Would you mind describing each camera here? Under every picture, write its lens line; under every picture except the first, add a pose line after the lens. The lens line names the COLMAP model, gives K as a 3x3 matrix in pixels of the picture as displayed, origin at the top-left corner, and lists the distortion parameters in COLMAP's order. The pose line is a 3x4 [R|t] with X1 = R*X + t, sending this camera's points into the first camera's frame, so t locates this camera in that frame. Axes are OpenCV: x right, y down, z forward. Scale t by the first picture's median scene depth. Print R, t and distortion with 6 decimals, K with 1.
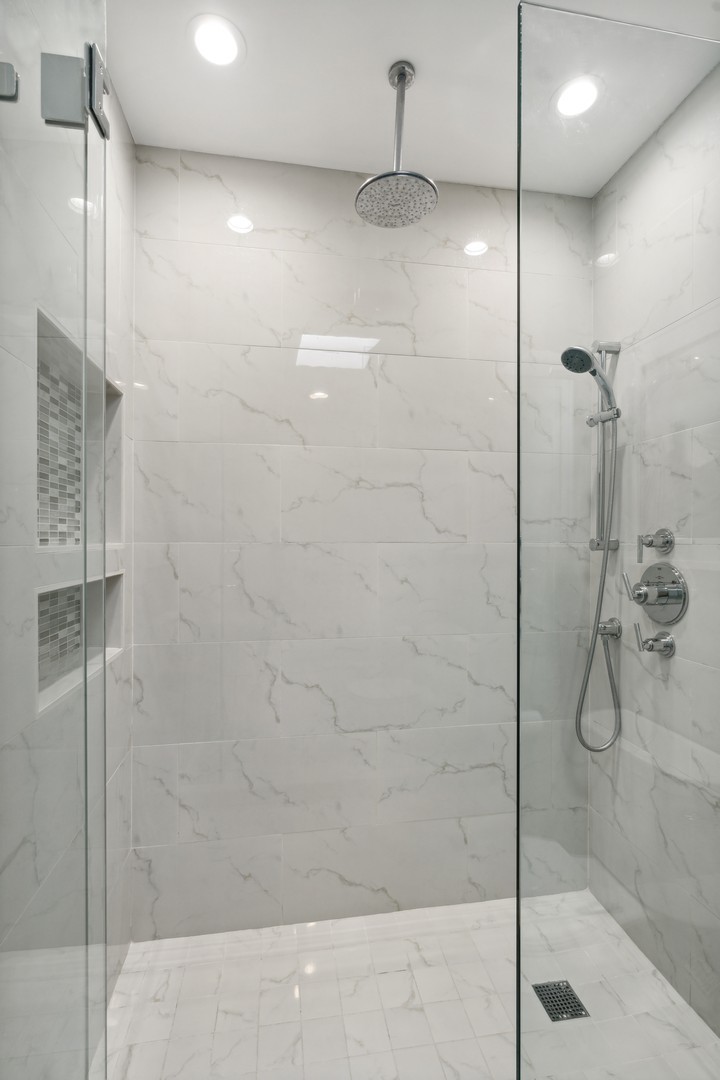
lens RADIAL K [[501.3, 0, 357.1], [0, 501.3, 541.7], [0, 0, 1]] dist [-0.005343, 0.003731]
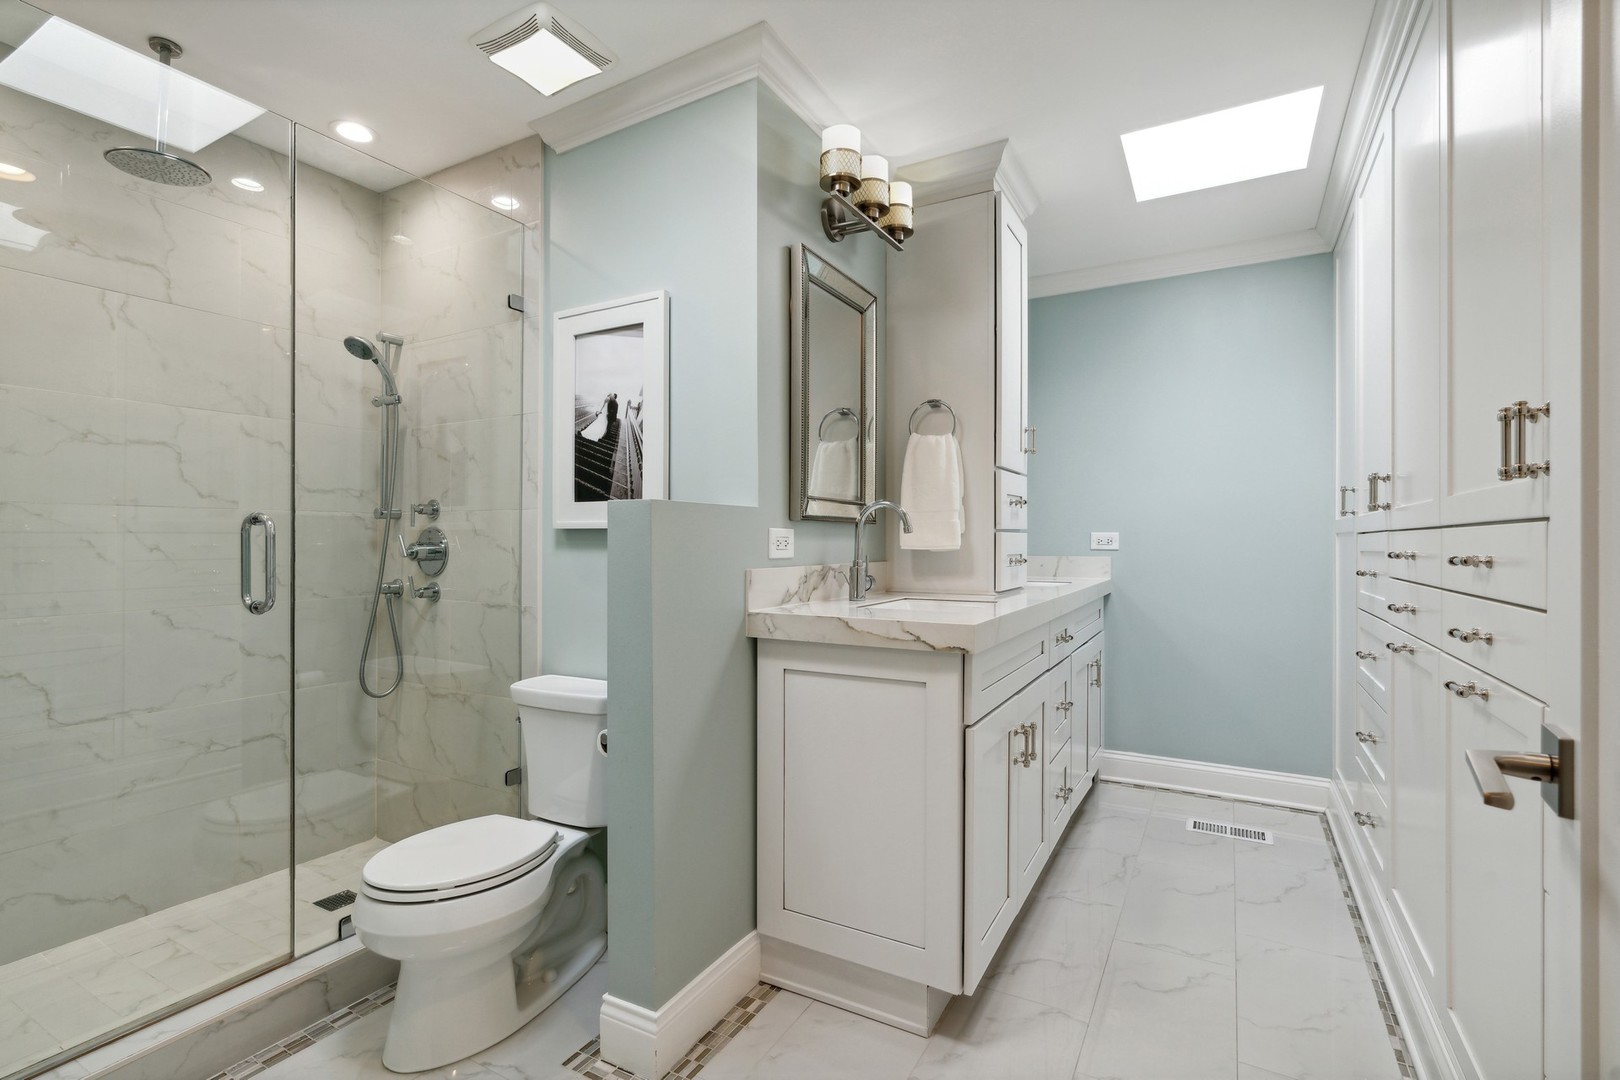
lens RADIAL K [[751.9, 0, 809.8], [0, 751.9, 536.1], [0, 0, 1]] dist [-0.005343, 0.003731]
pose [[0.625125, 0.002582, 0.780521, -0.231587], [0.004974, 0.999961, -0.007292, 0.073626], [-0.780509, 0.008440, 0.625087, -0.799721]]
